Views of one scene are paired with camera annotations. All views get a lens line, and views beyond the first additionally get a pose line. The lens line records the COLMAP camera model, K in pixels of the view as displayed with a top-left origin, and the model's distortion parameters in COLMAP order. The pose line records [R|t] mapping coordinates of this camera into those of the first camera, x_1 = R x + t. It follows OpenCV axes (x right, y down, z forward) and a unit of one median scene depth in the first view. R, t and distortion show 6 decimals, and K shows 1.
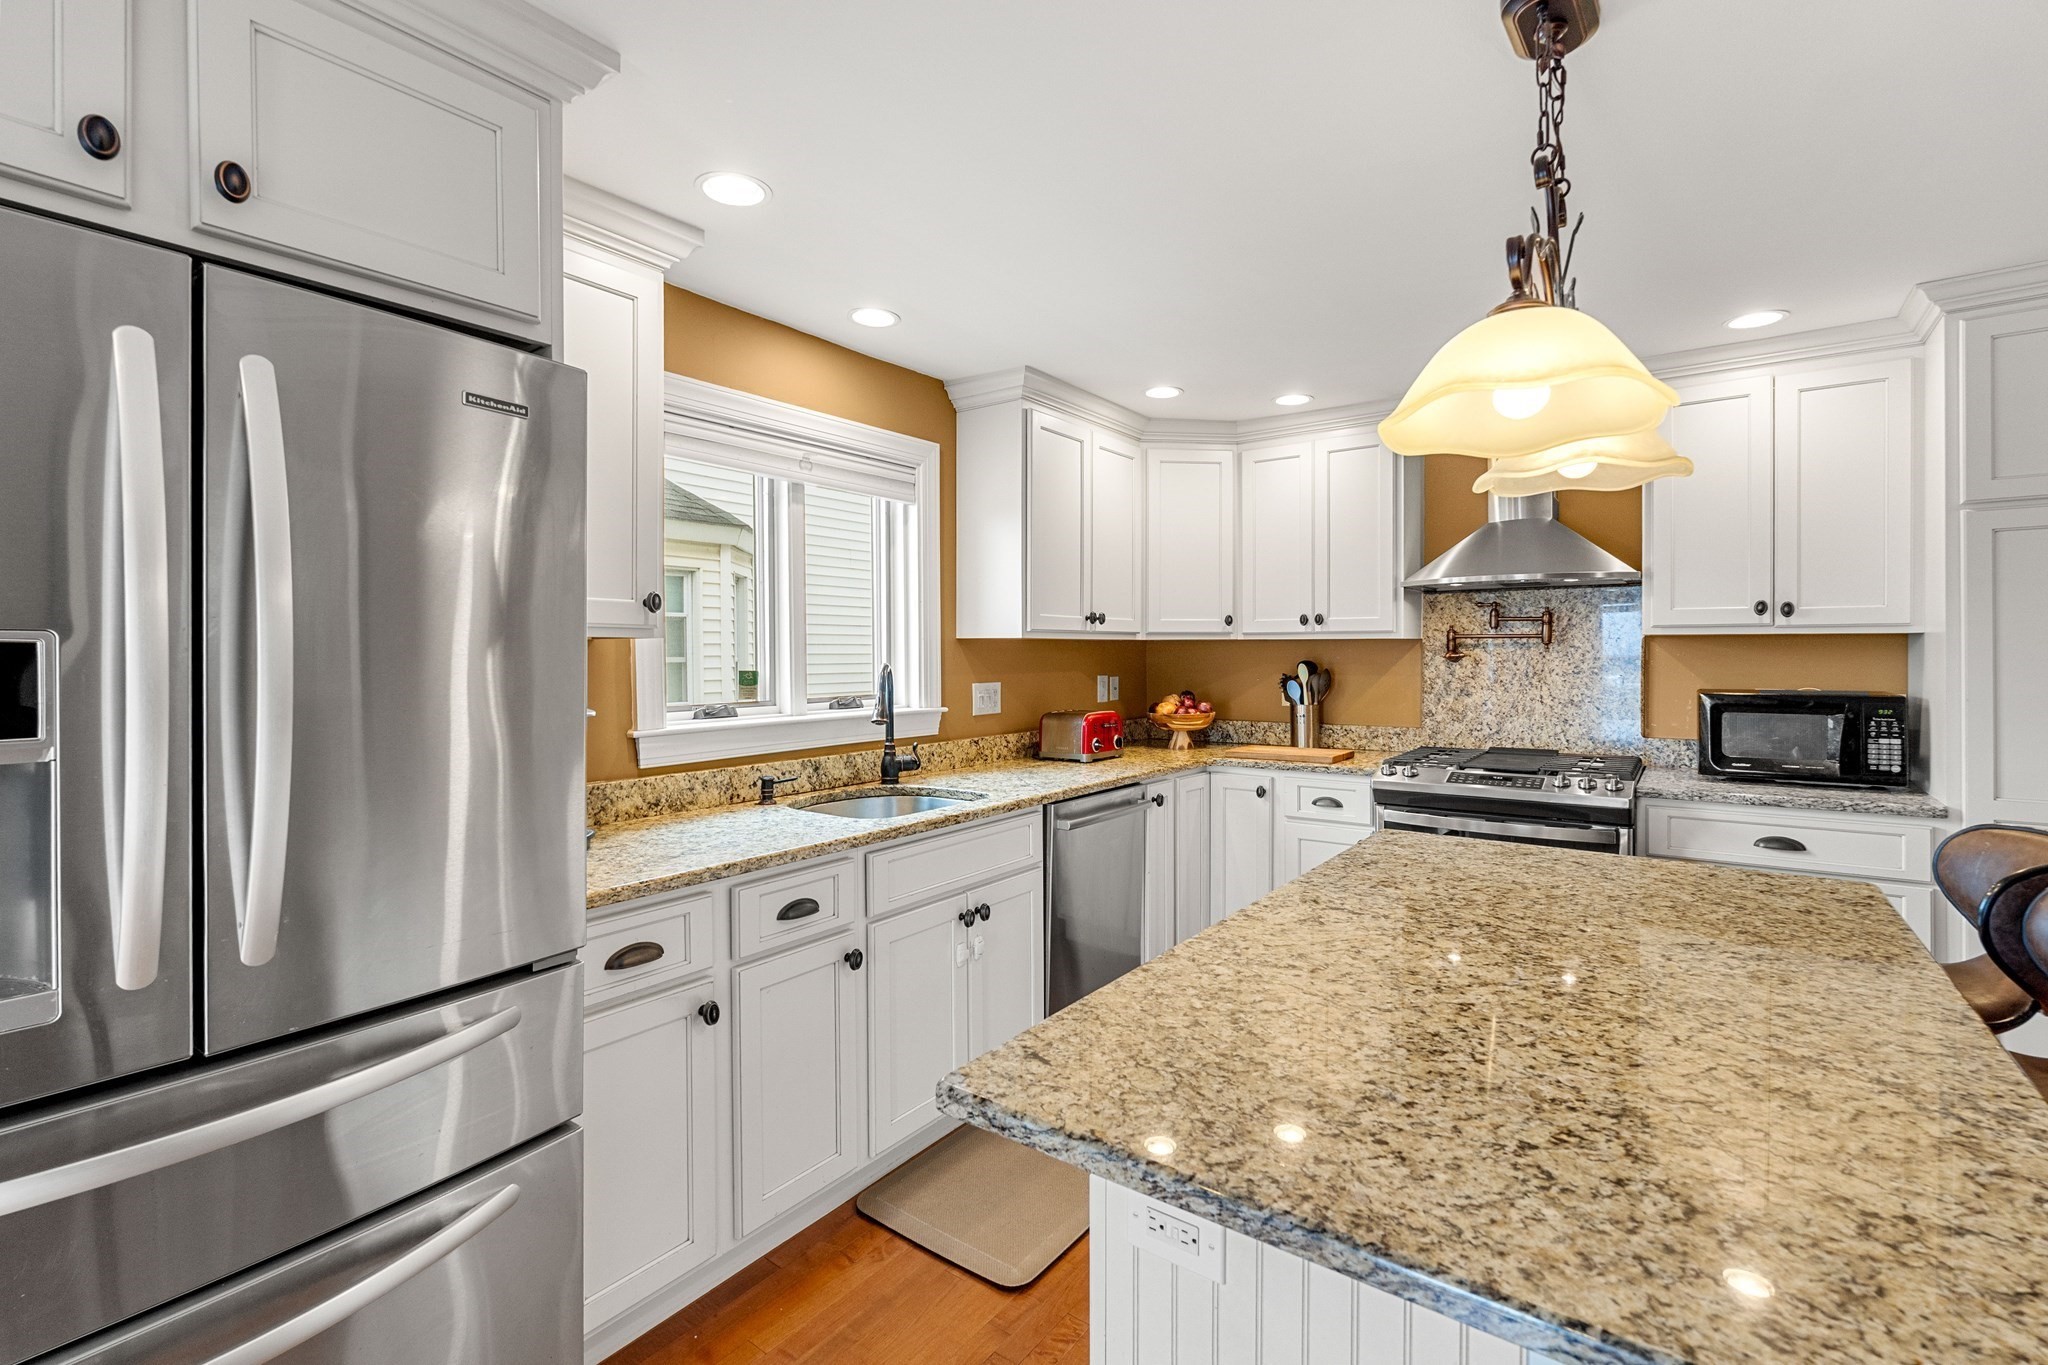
lens RADIAL K [[910.0, 0, 1014.3], [0, 910.0, 659.1], [0, 0, 1]] dist [-0.010378, 0.001813]
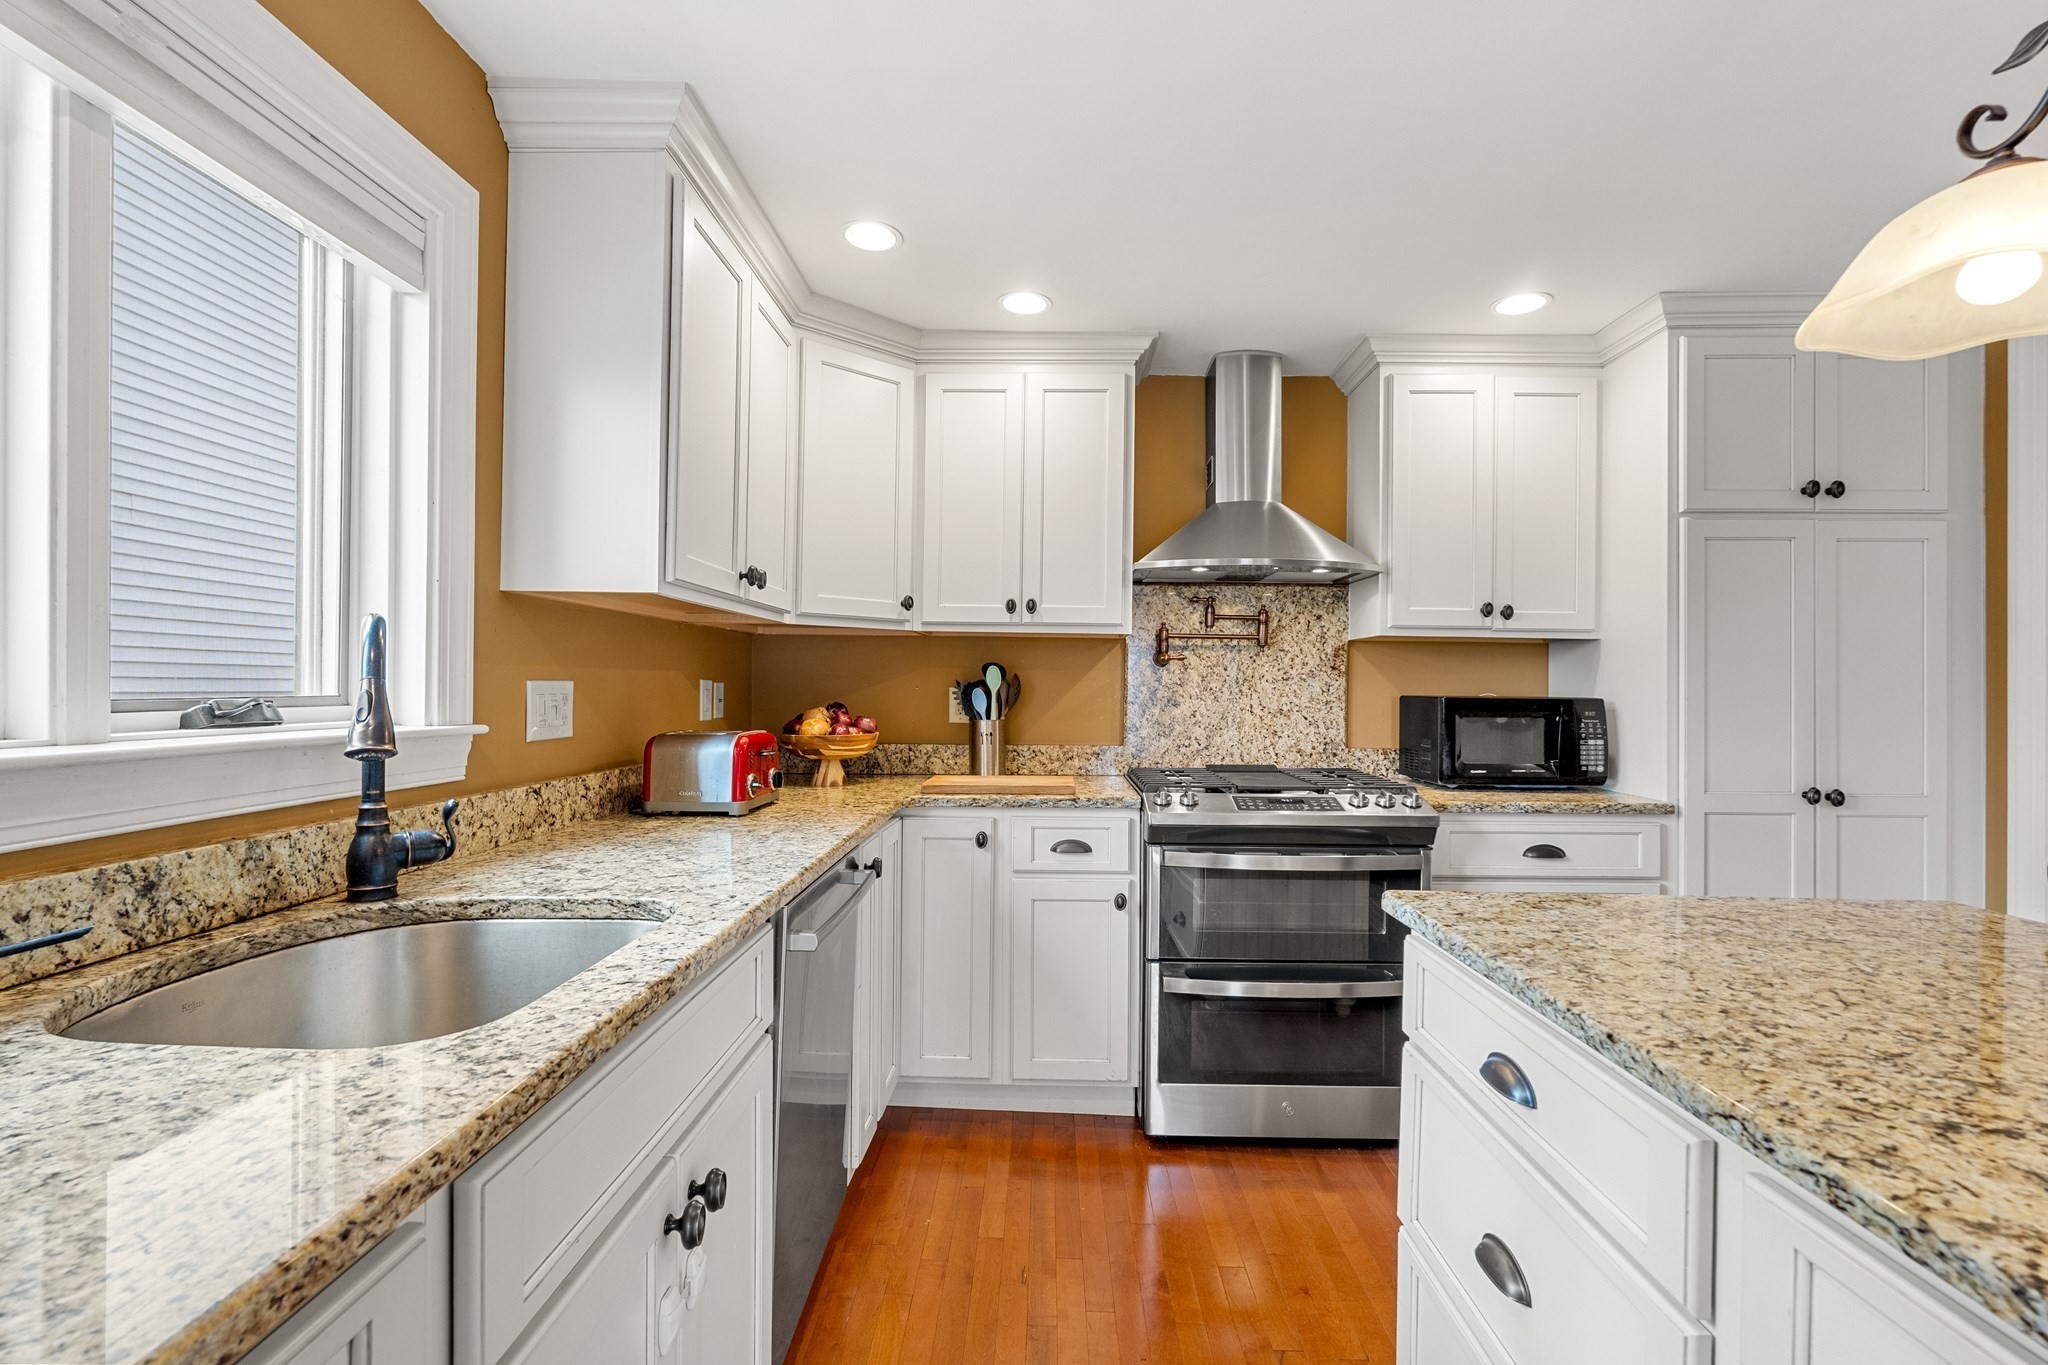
lens RADIAL K [[910.0, 0, 1032.8], [0, 910.0, 681.4], [0, 0, 1]] dist [-0.010378, 0.001813]
pose [[0.808683, 0.015949, 0.588028, -0.122673], [-0.009852, 0.999859, -0.013570, 0.032838], [-0.588162, 0.005180, 0.808727, 0.421321]]
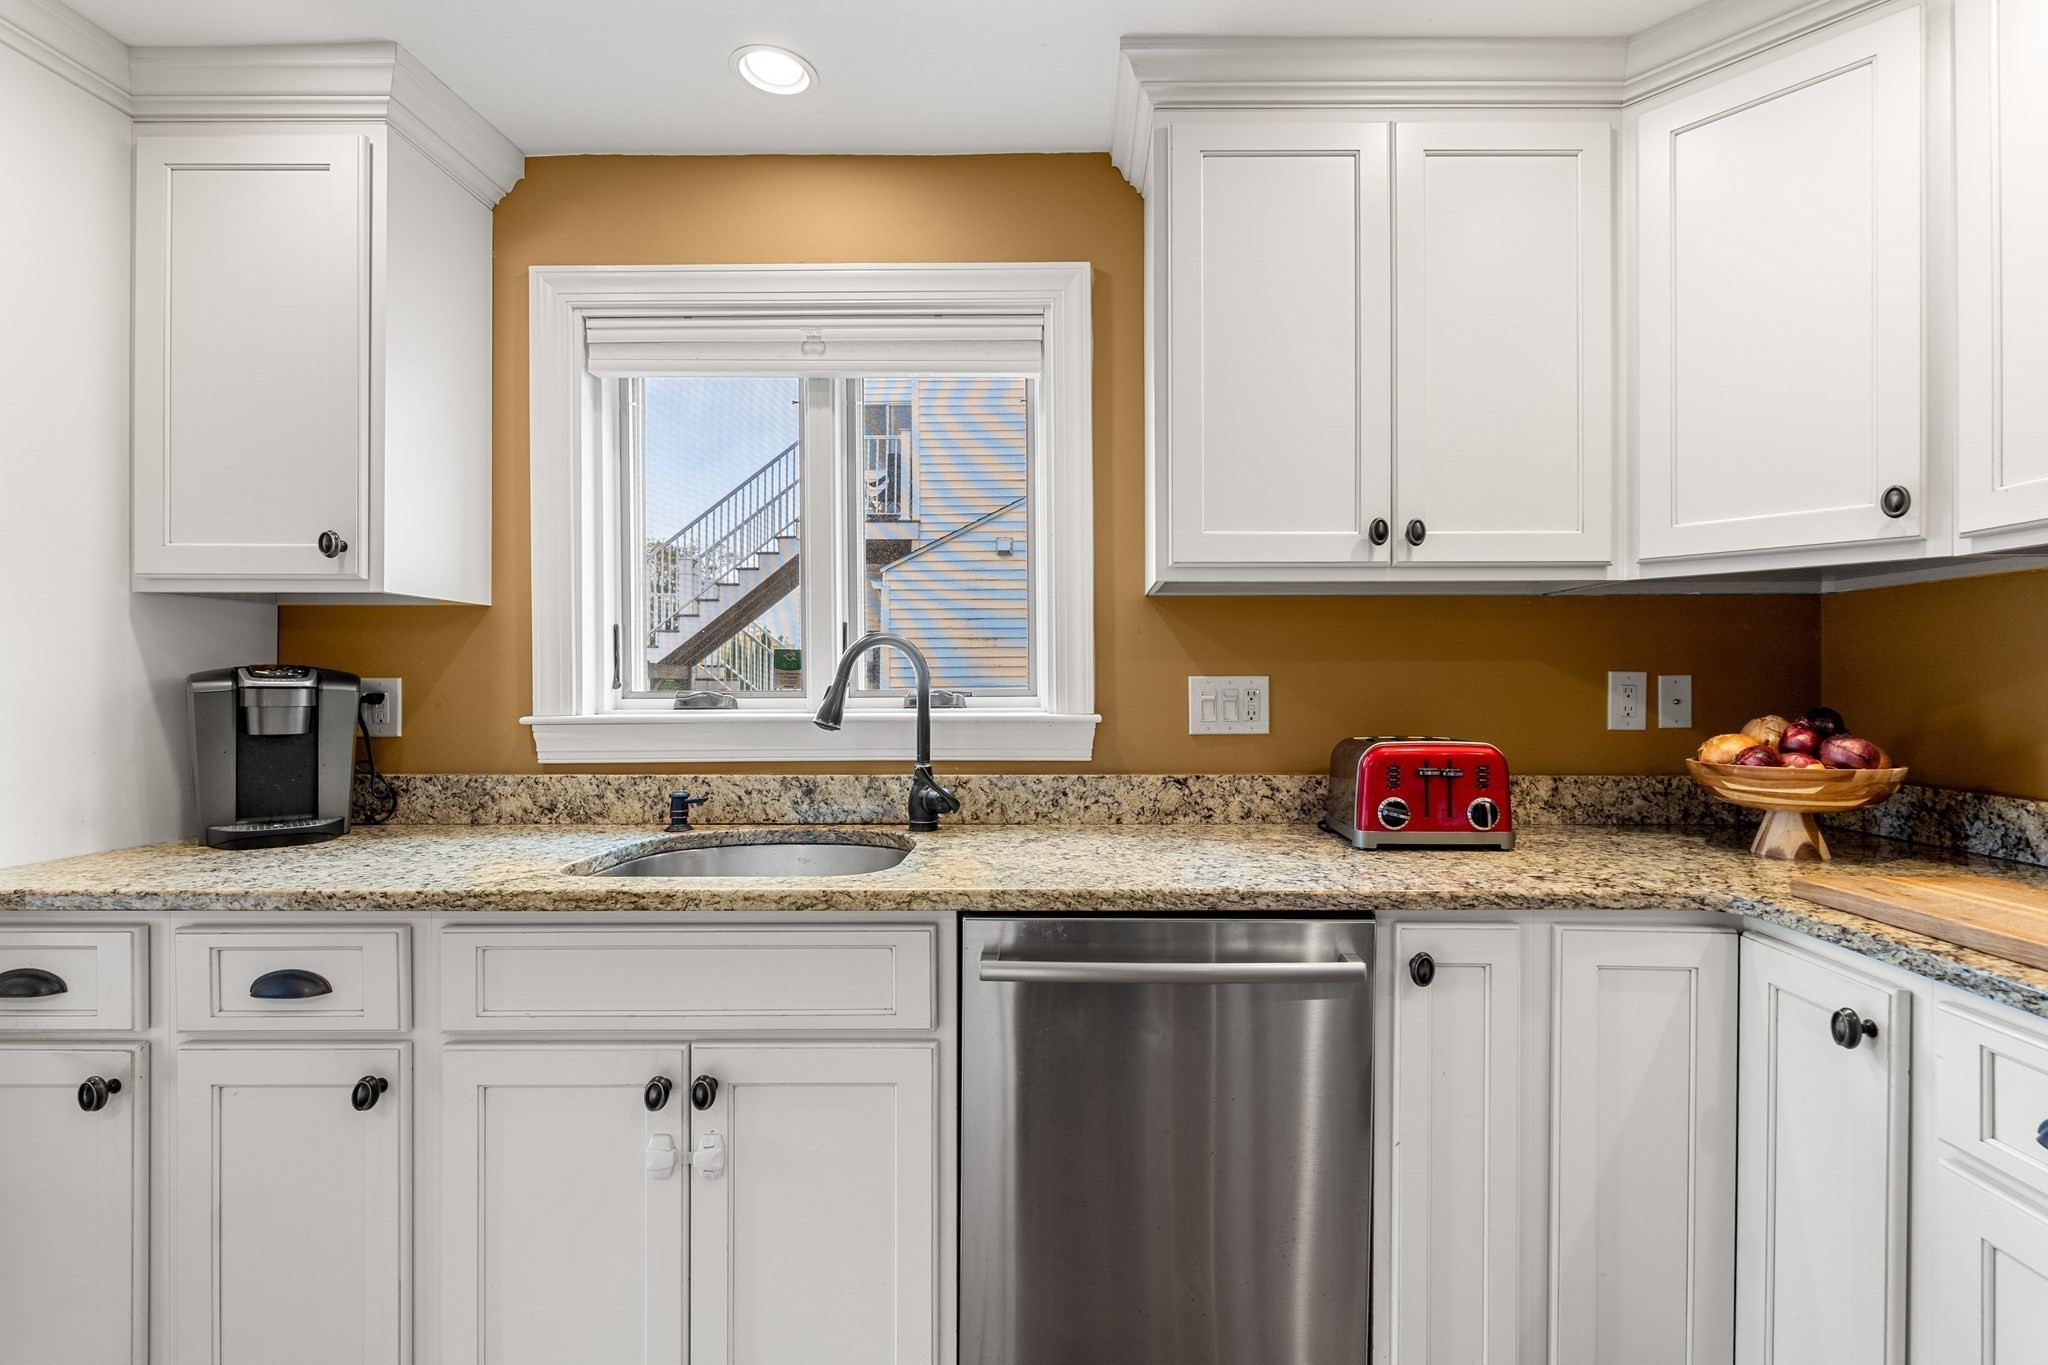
lens RADIAL K [[910.0, 0, 1085.3], [0, 910.0, 686.7], [0, 0, 1]] dist [-0.010378, 0.001813]
pose [[0.602211, 0.006135, -0.798313, 0.376466], [-0.006857, 0.999973, 0.002513, 0.033130], [0.798307, 0.003961, 0.602237, 0.640130]]
